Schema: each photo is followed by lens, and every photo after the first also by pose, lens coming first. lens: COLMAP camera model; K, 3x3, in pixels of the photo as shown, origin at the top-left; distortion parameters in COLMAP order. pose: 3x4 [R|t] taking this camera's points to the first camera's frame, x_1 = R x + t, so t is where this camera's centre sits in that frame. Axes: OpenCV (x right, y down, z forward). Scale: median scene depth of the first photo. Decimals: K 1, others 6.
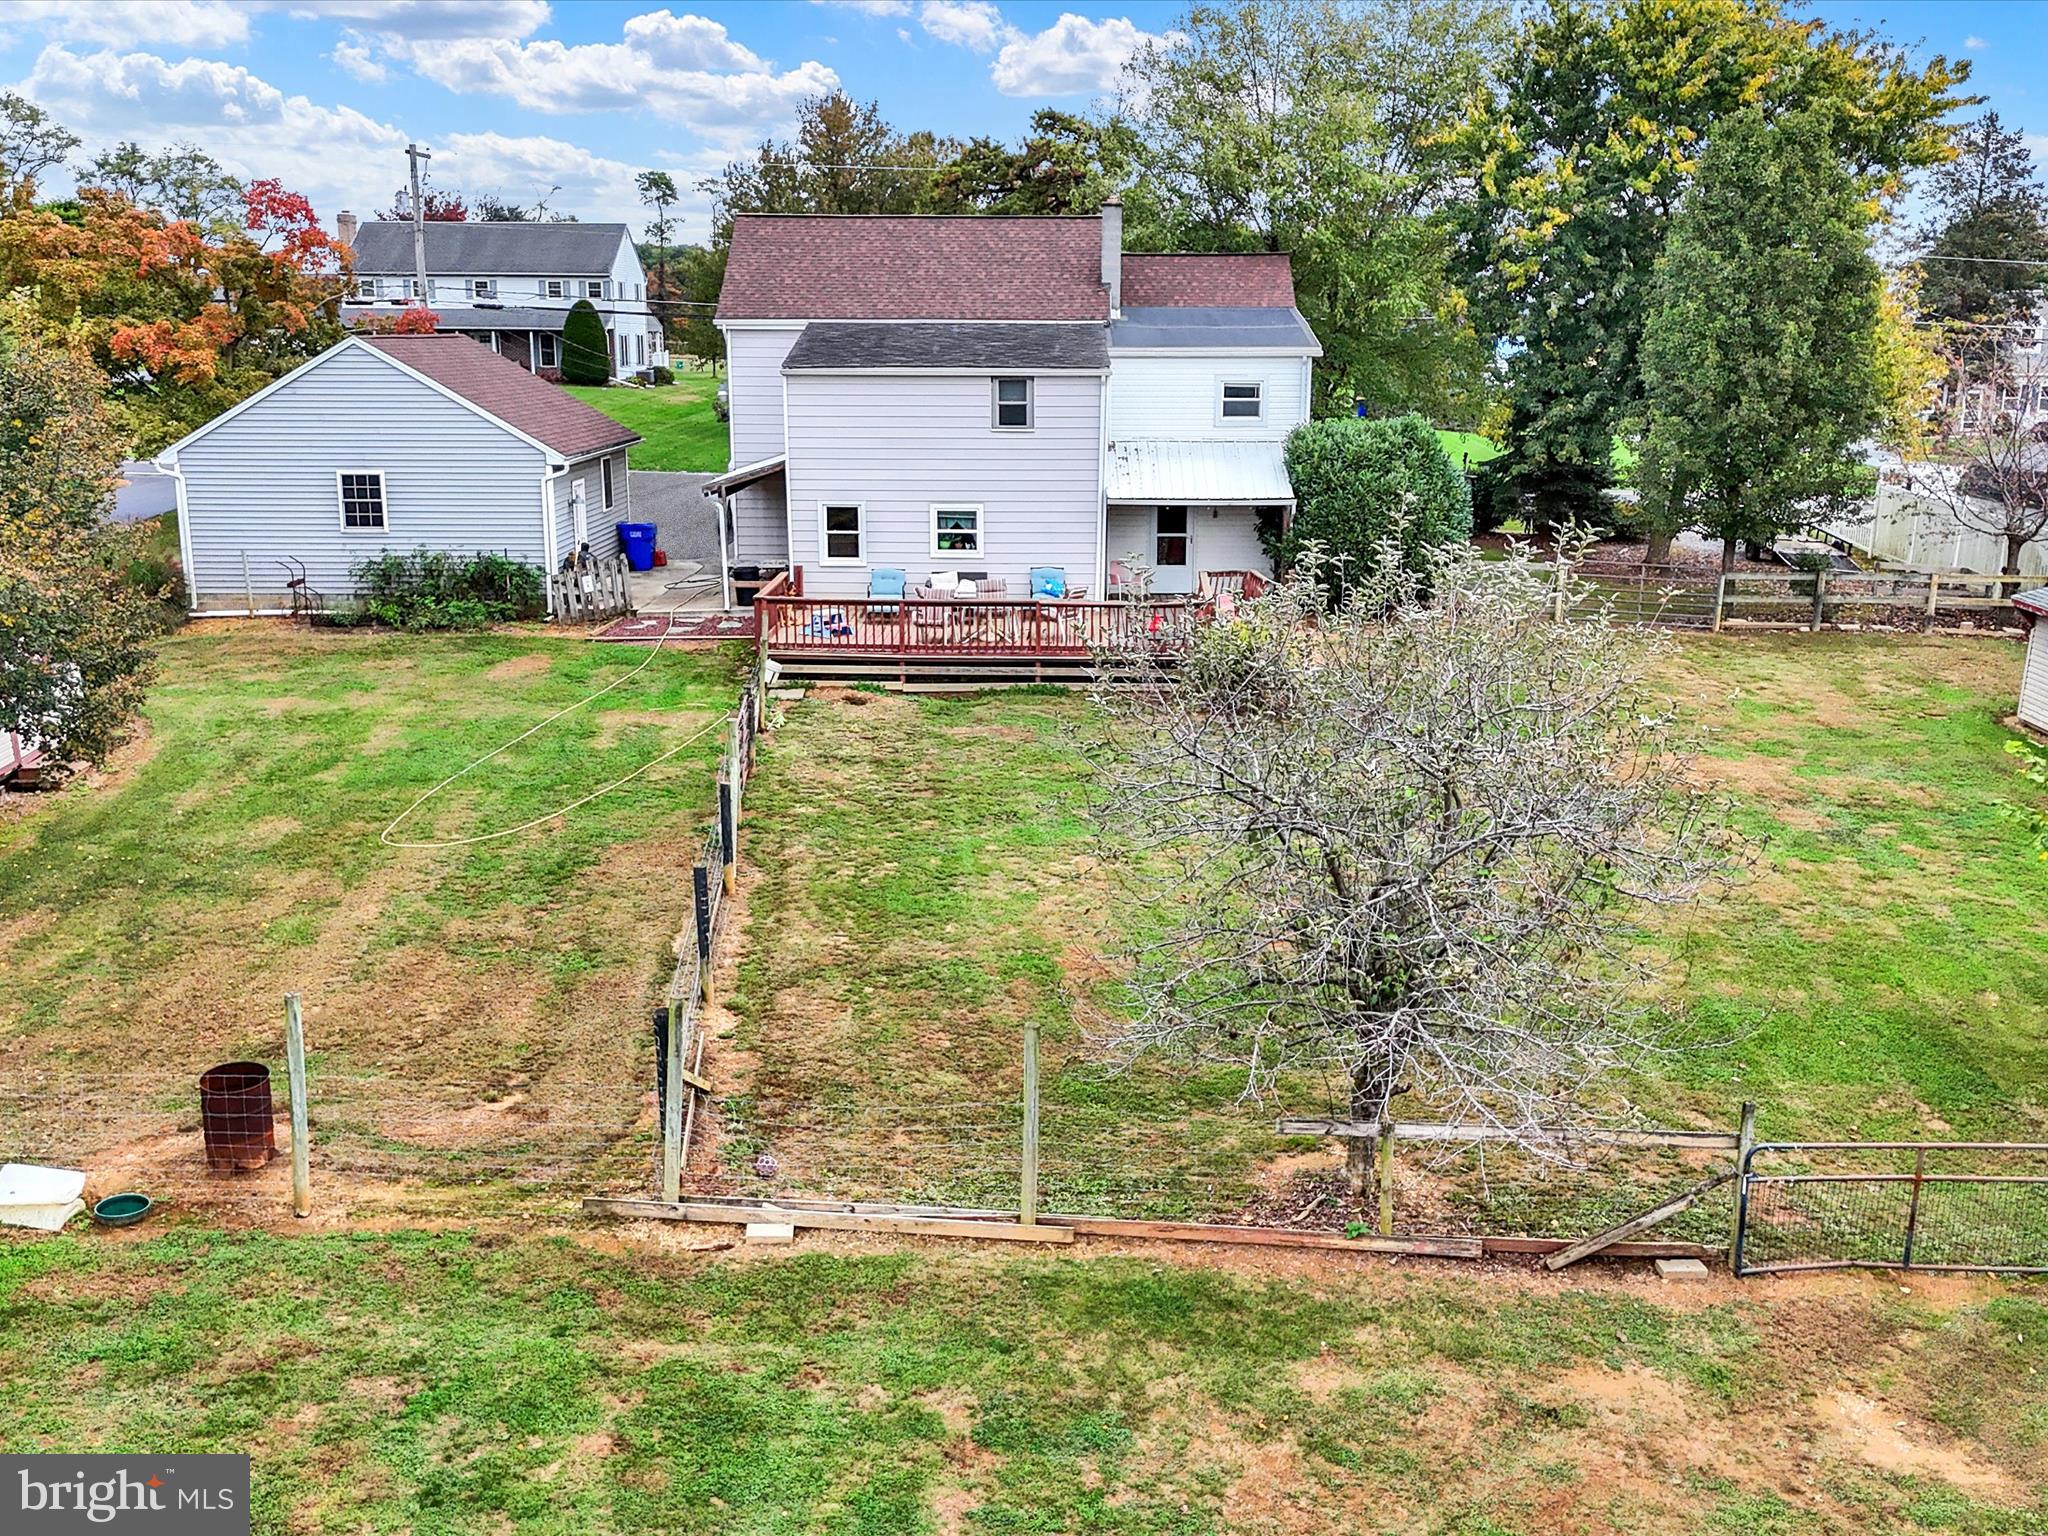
lens RADIAL K [[2042.9, 0, 1040.8], [0, 2042.9, 792.5], [0, 0, 1]] dist [0.140744, -0.320973]
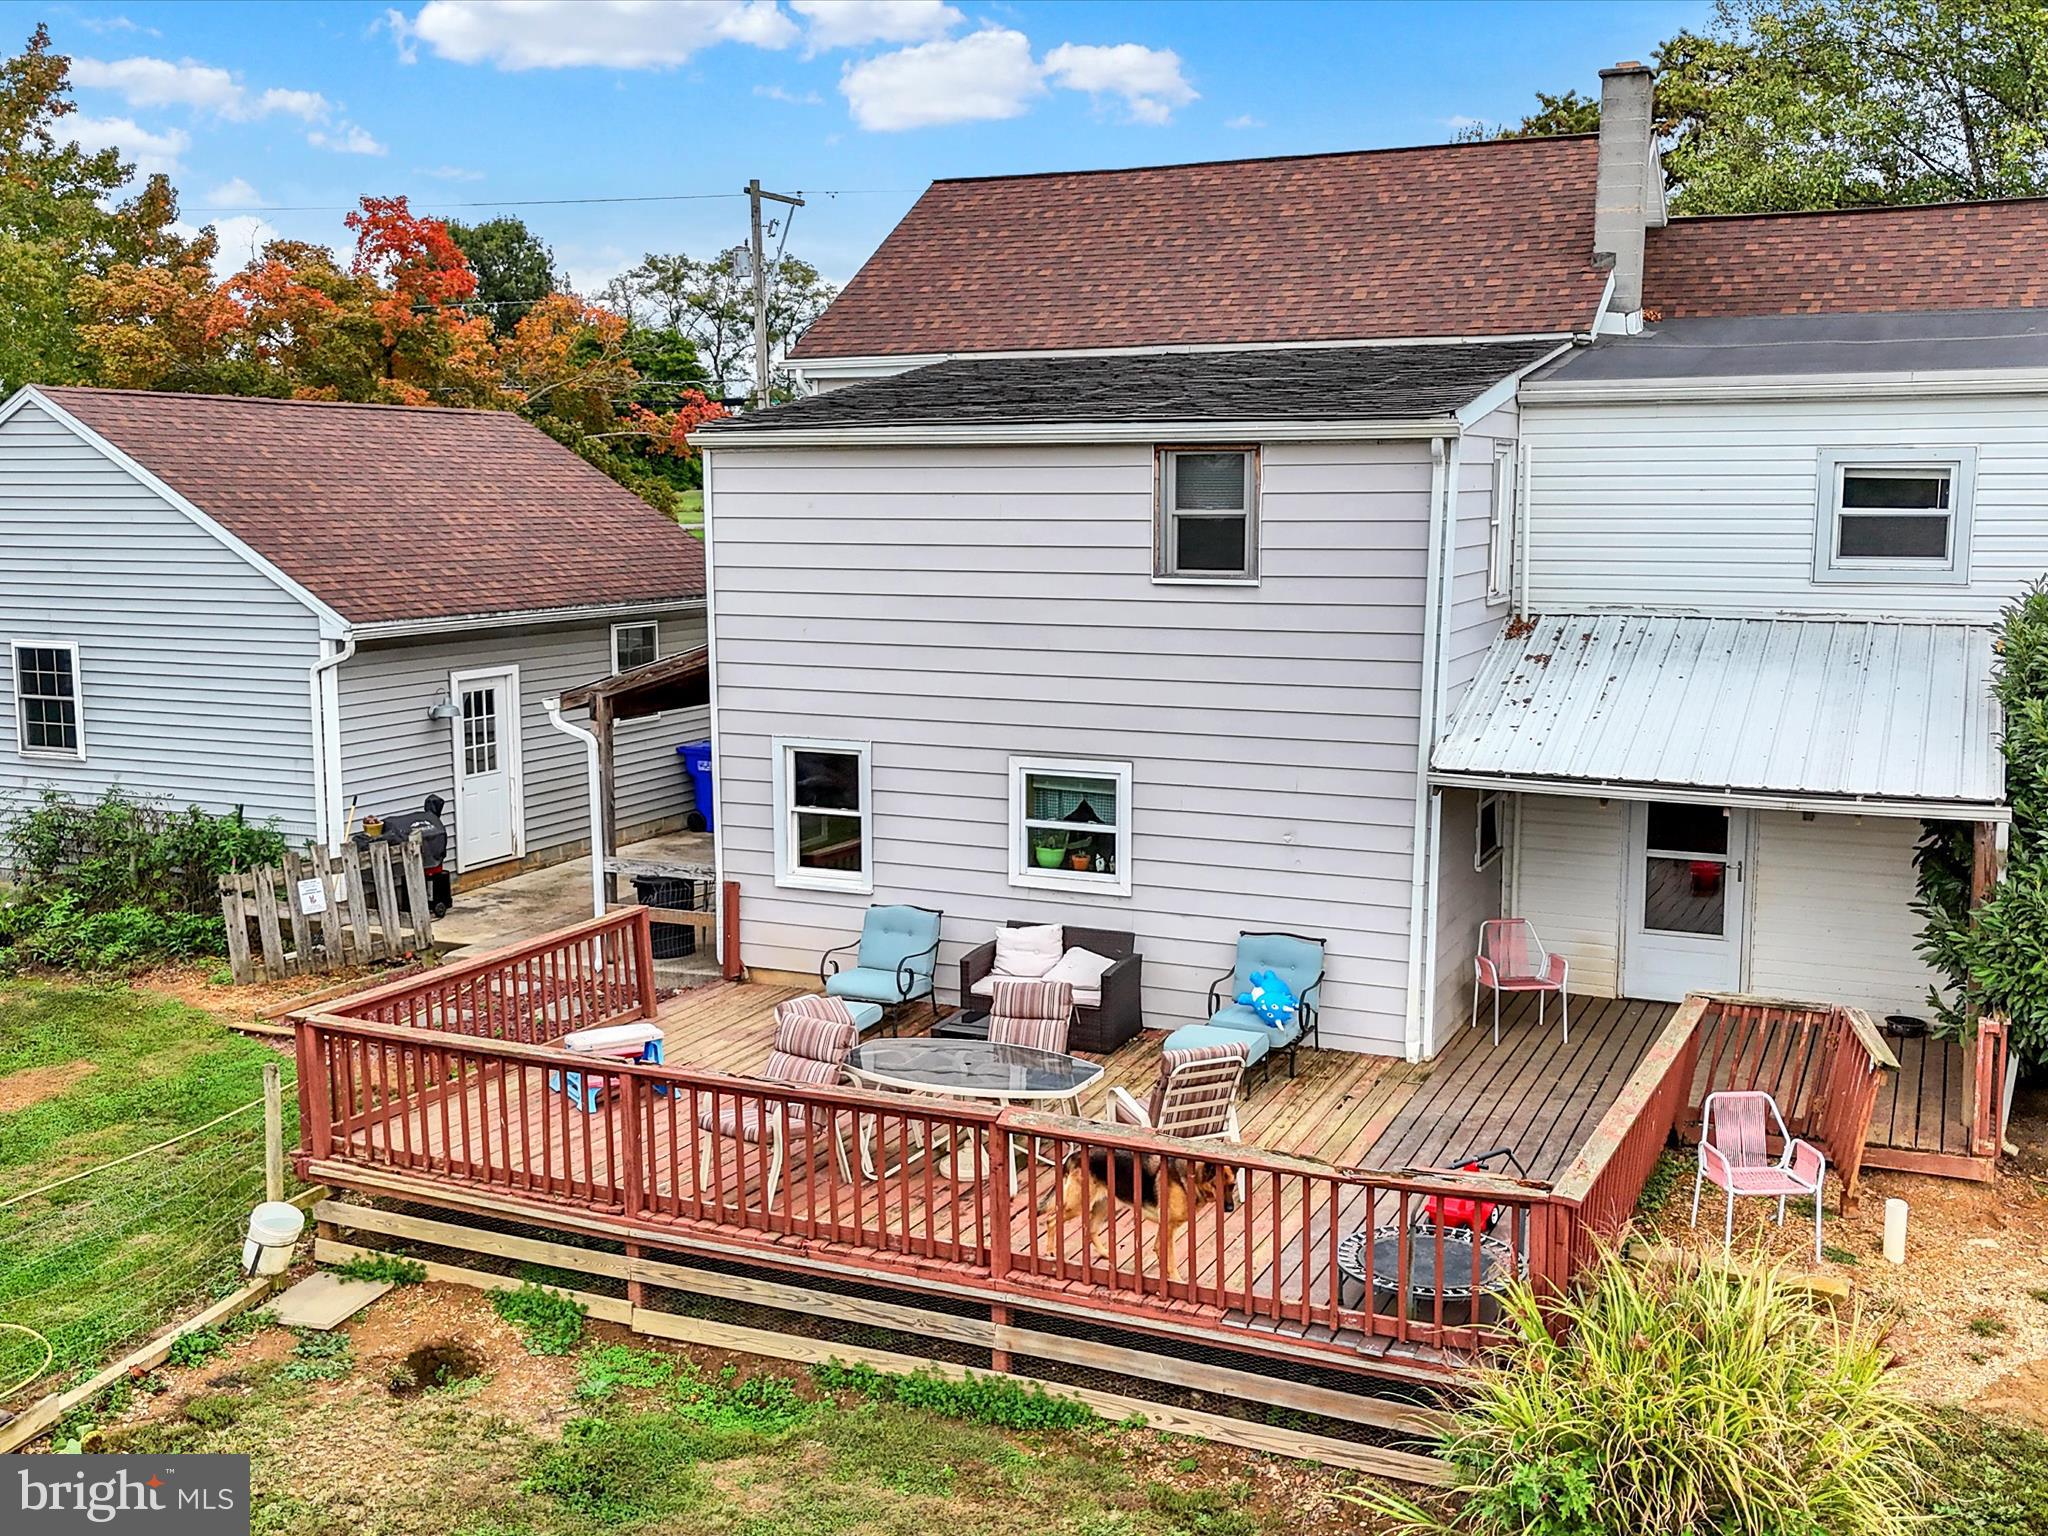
lens RADIAL K [[2010.3, 0, 1080.9], [0, 2010.3, 709.0], [0, 0, 1]] dist [0.139043, -0.285086]
pose [[0.918141, 0.041885, -0.394033, 0.116171], [-0.087581, 0.991255, -0.098706, -0.112957], [0.386453, 0.125136, 0.913781, 0.646164]]
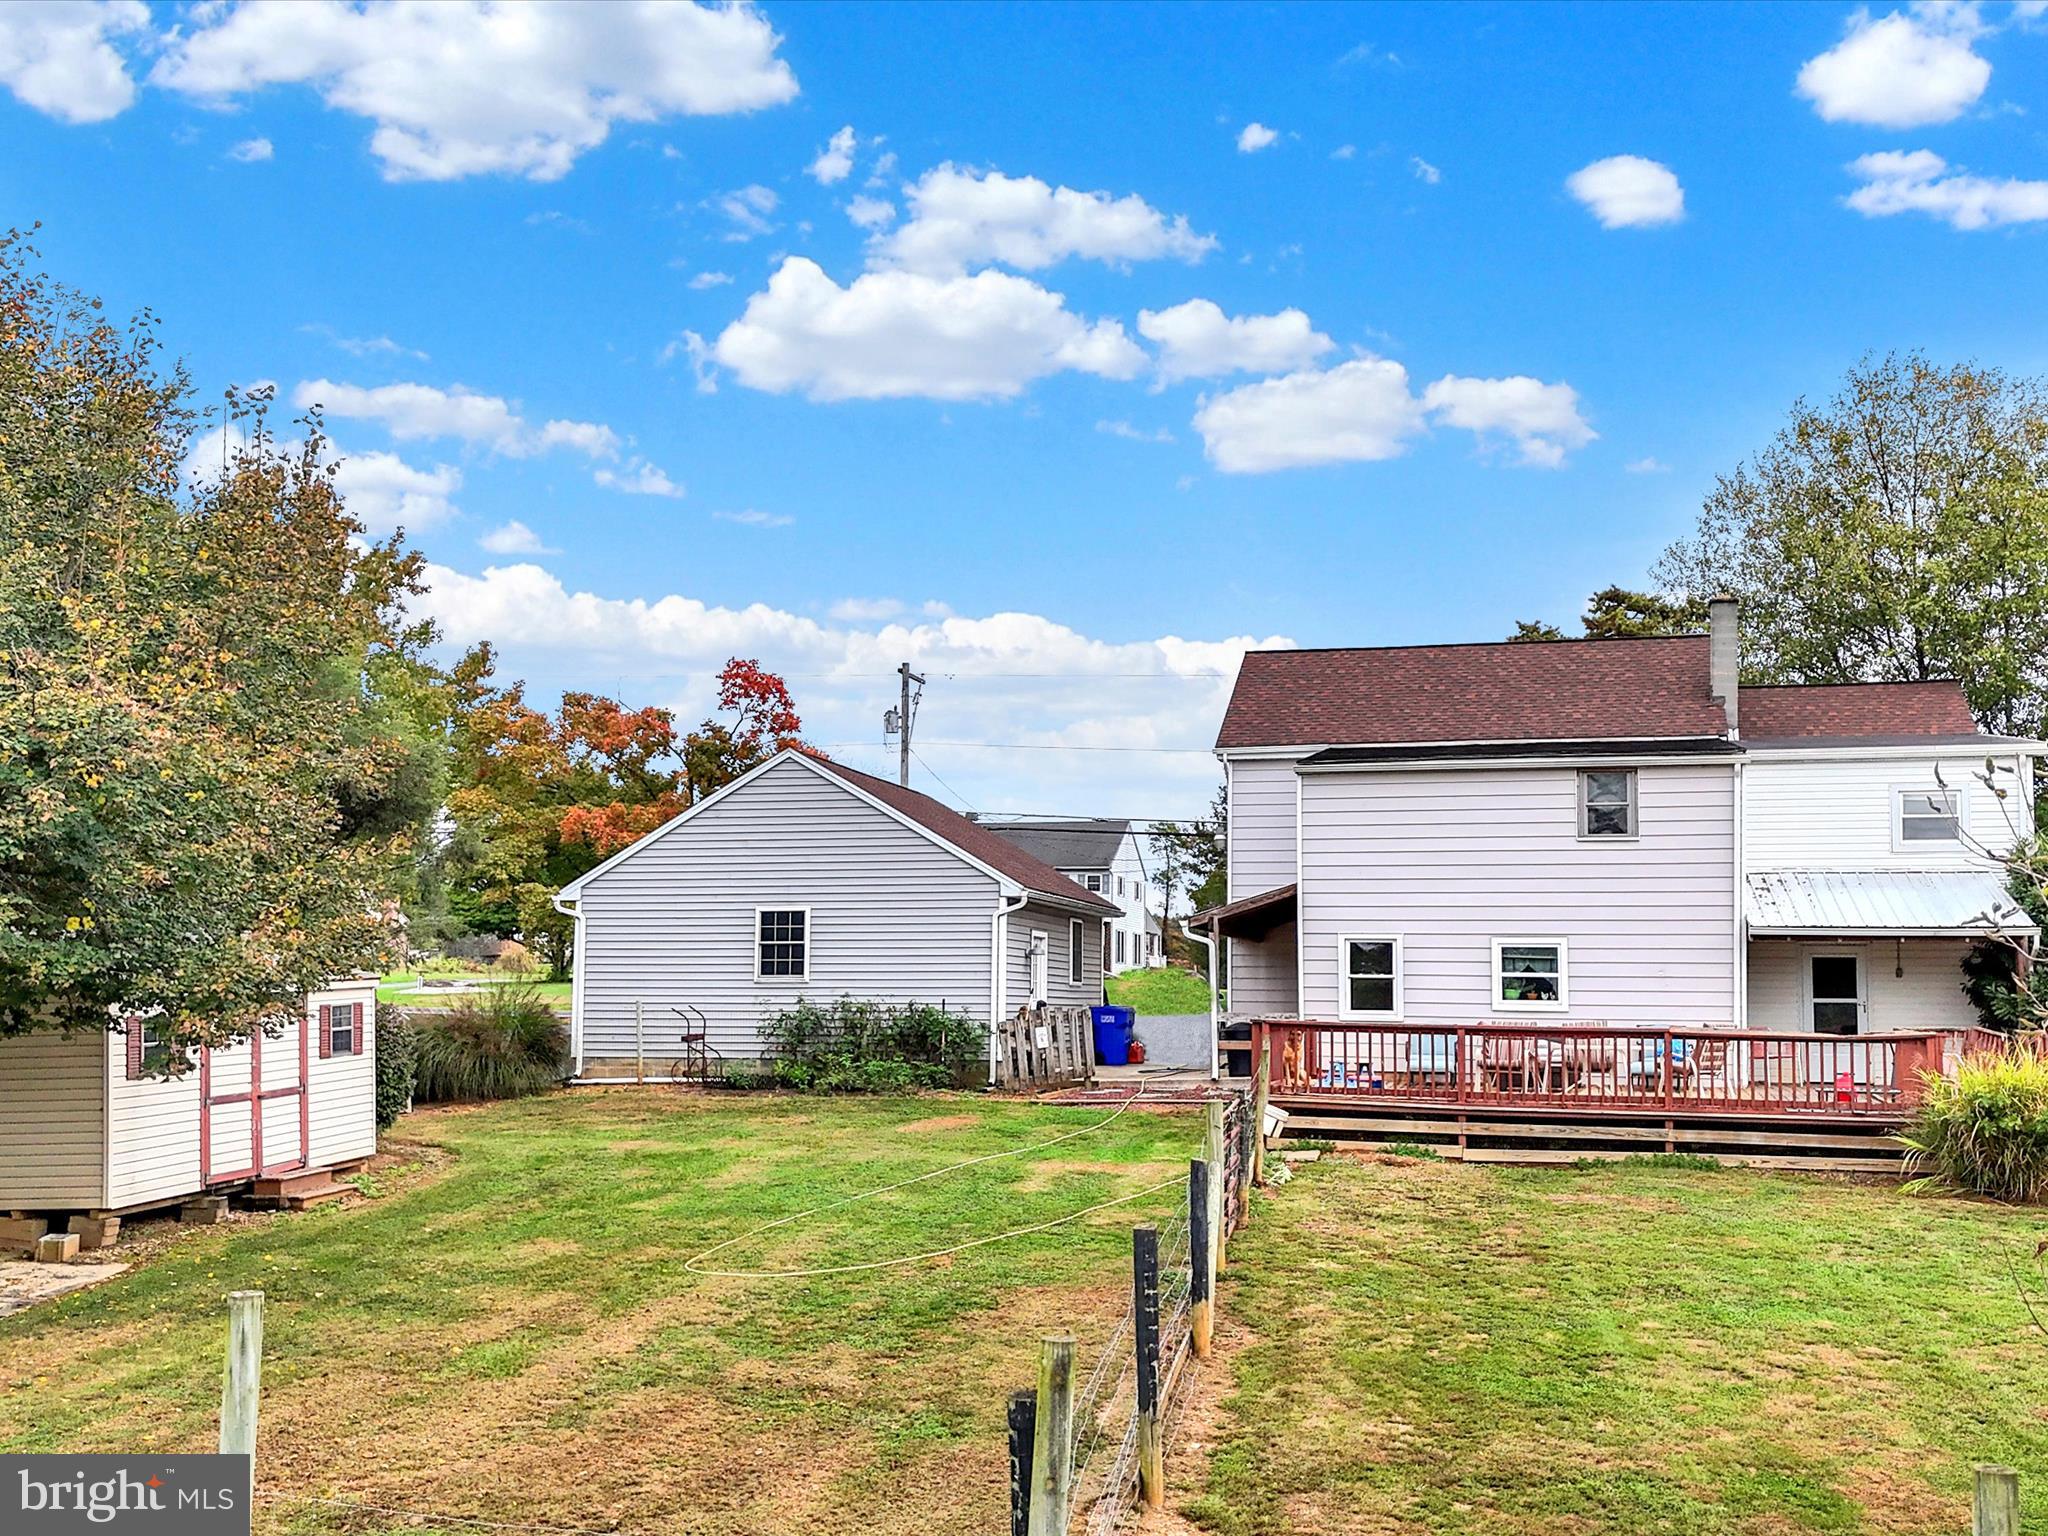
lens RADIAL K [[2042.9, 0, 1040.8], [0, 2042.9, 792.5], [0, 0, 1]] dist [0.140744, -0.320973]
pose [[0.971638, -0.018213, -0.235773, -0.036314], [-0.060573, 0.944597, -0.322594, 0.060209], [0.228586, 0.327726, 0.916703, 0.264707]]
